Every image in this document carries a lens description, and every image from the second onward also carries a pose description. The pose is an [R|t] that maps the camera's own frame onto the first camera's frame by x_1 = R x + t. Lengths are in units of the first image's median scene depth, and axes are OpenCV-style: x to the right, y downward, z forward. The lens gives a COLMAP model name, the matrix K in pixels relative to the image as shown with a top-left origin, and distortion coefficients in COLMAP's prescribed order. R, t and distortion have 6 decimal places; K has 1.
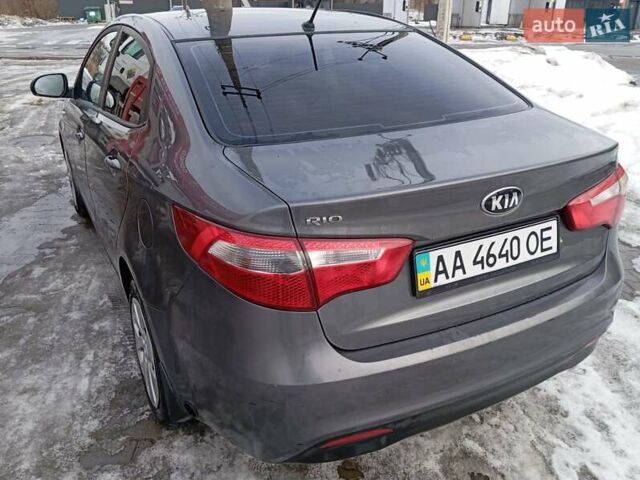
lens RADIAL K [[555.4, 0, 320.0], [0, 555.4, 240.0], [0, 0, 1]] dist [0.011096, 0.003695]
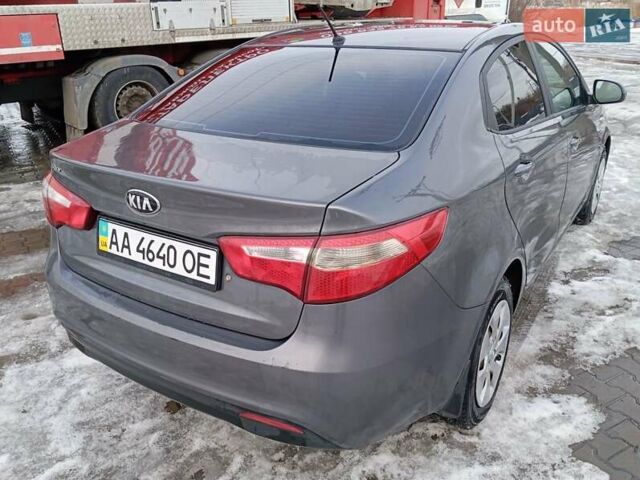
lens RADIAL K [[555.4, 0, 320.0], [0, 555.4, 240.0], [0, 0, 1]] dist [0.011096, 0.003695]
pose [[0.494389, 0.332962, -0.802942, 1.326660], [-0.336828, 0.924940, 0.176159, -0.294517], [0.801328, 0.183362, 0.569431, 0.626325]]
